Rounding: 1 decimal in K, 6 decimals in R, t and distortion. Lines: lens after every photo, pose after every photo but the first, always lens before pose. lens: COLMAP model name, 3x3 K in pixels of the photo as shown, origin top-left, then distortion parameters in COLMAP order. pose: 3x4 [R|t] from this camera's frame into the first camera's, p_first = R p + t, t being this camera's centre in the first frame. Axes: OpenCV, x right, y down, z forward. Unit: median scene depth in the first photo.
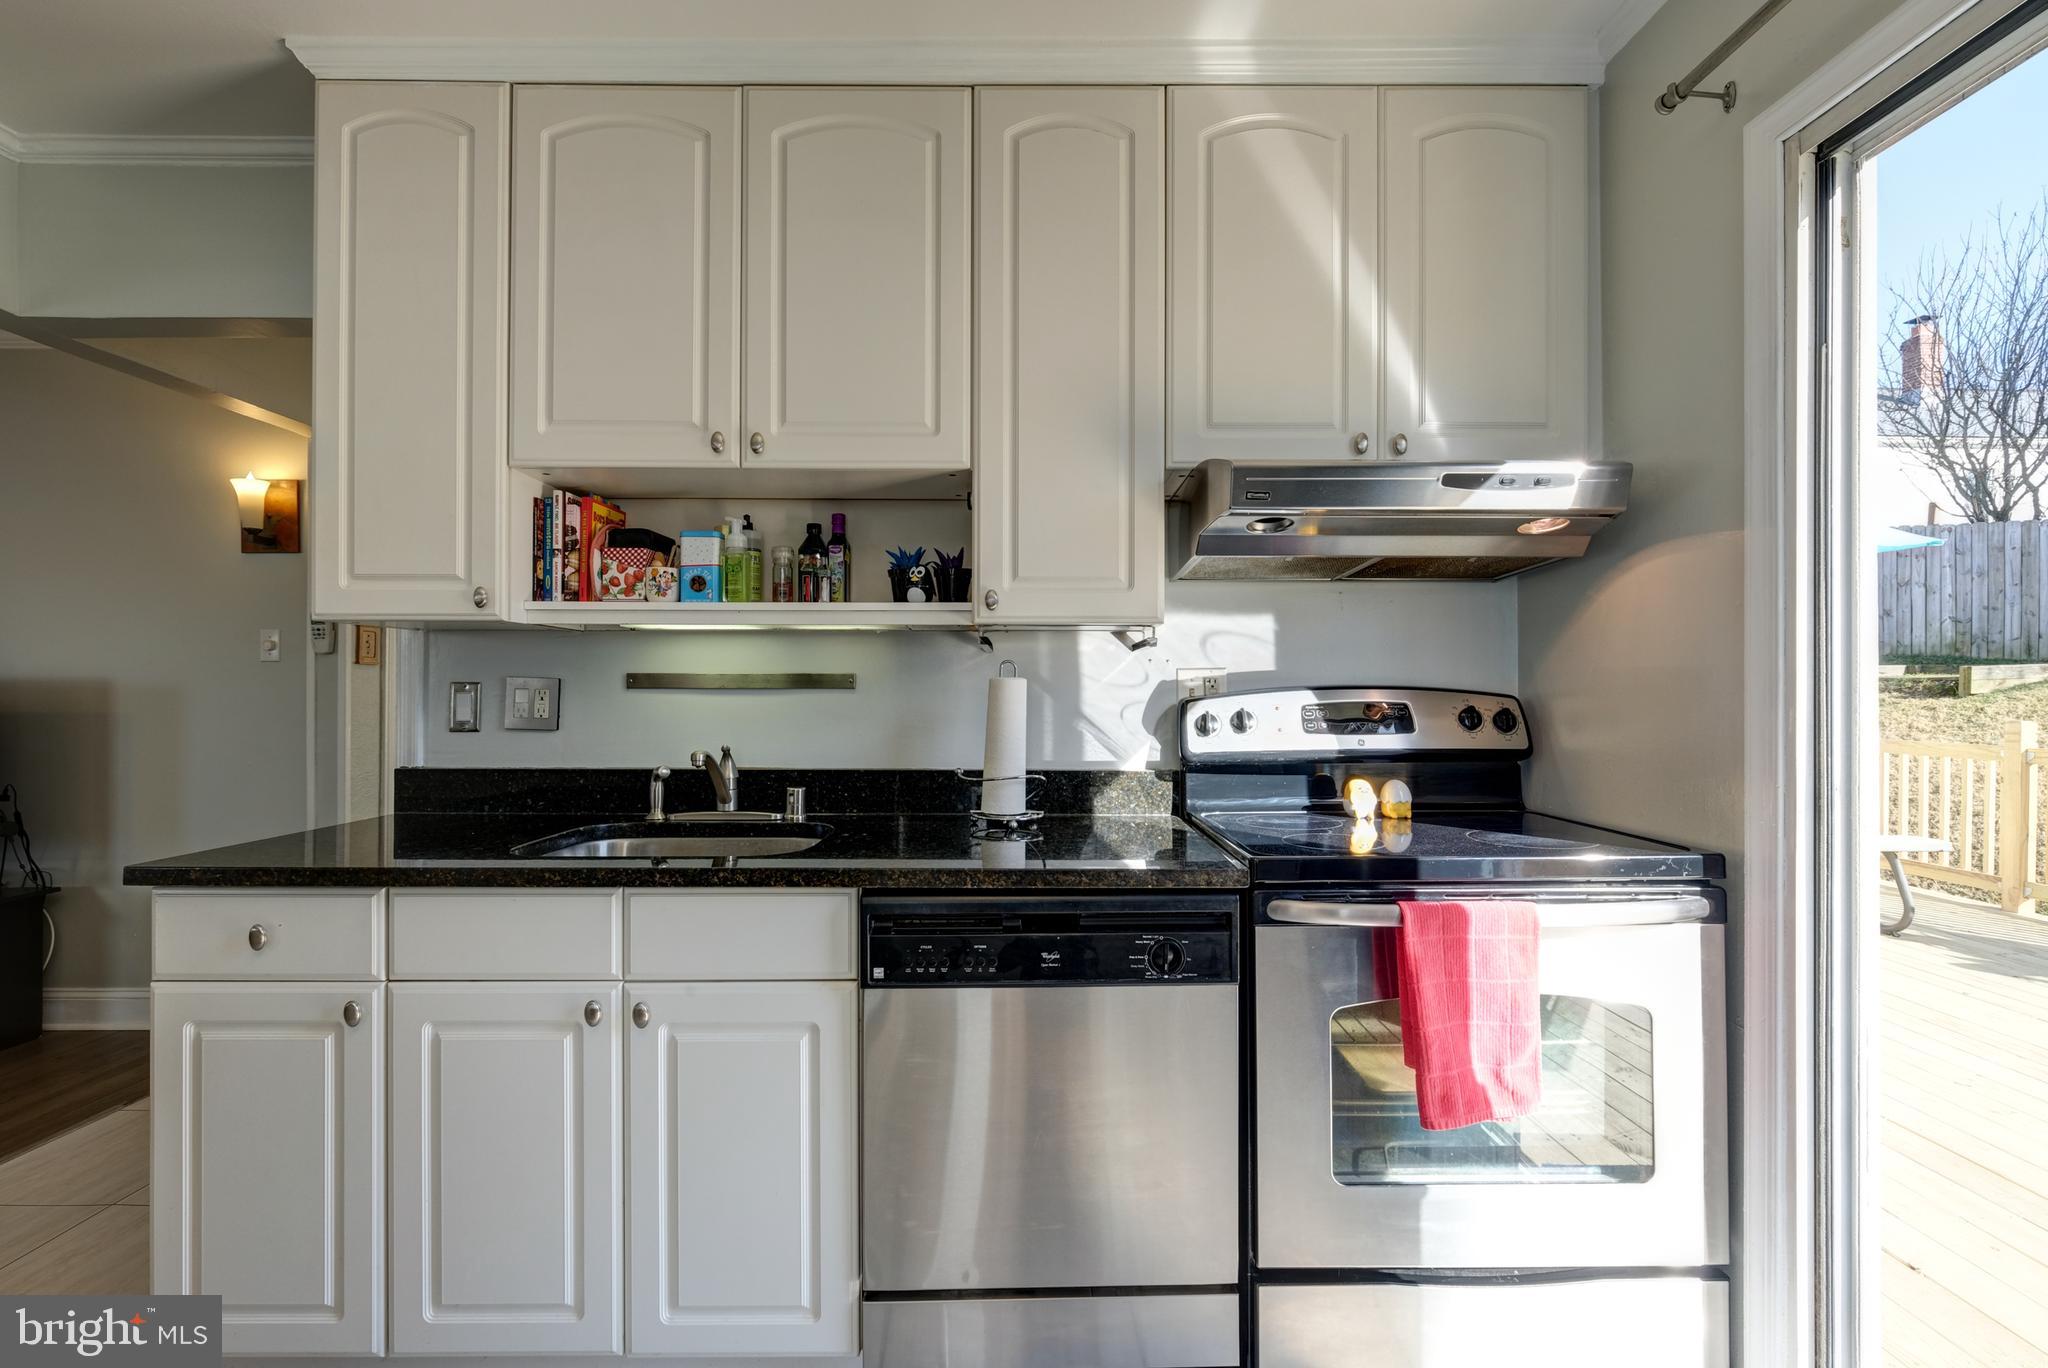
lens RADIAL K [[890.8, 0, 1018.2], [0, 890.8, 685.7], [0, 0, 1]] dist [-0.004745, 0.001611]
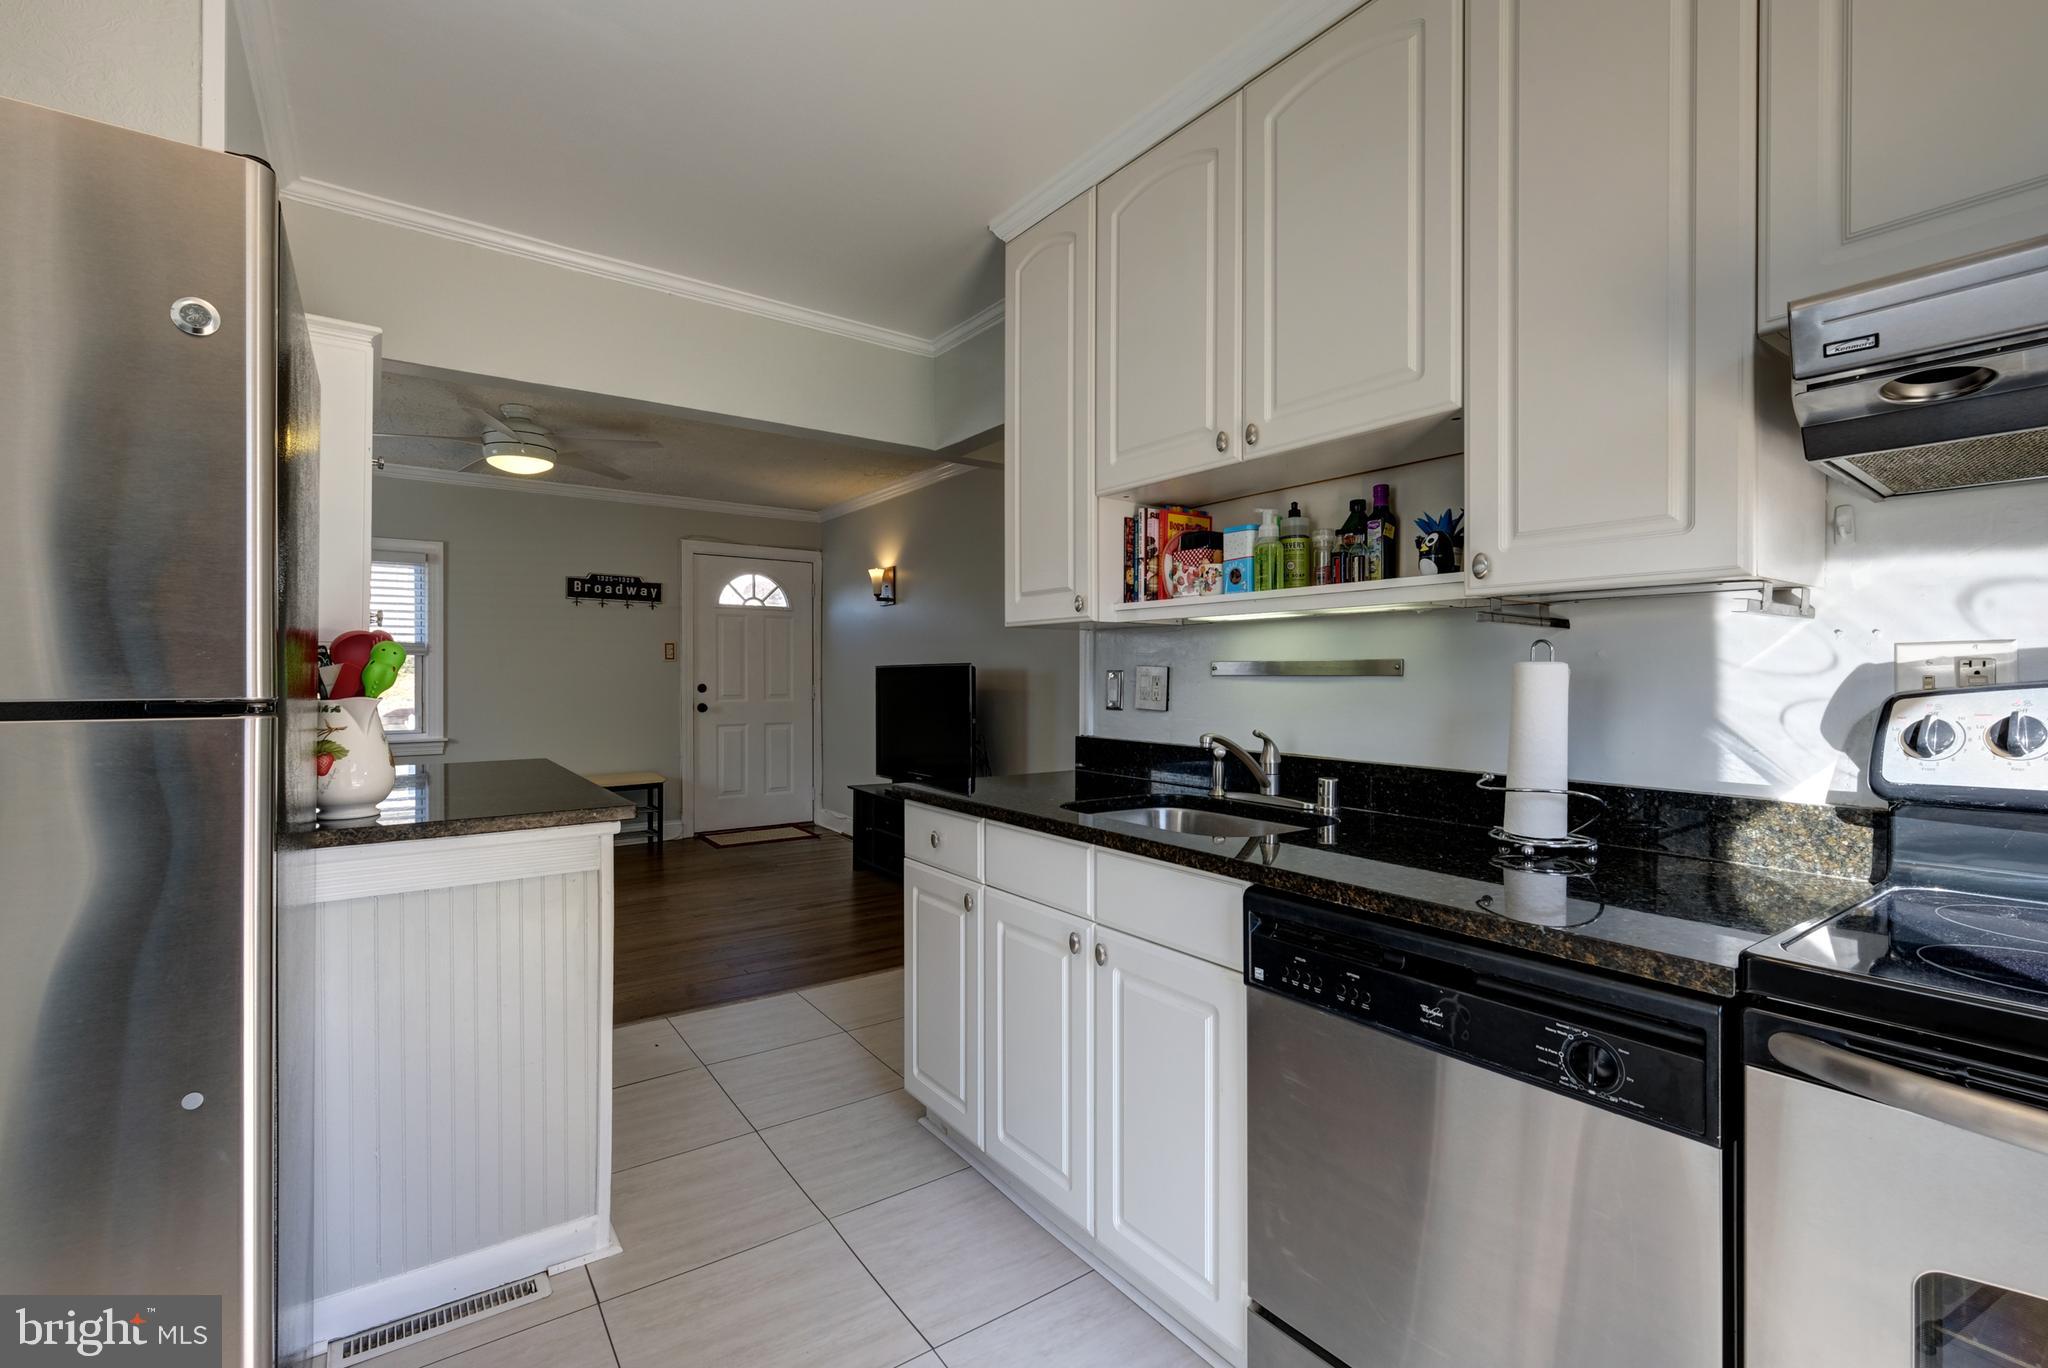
lens RADIAL K [[890.8, 0, 1034.4], [0, 890.8, 680.1], [0, 0, 1]] dist [-0.004745, 0.001611]
pose [[0.585887, 0.005645, -0.810373, 0.360082], [0.000309, 0.999974, 0.007190, 0.001043], [0.810392, -0.004463, 0.585870, 0.188535]]
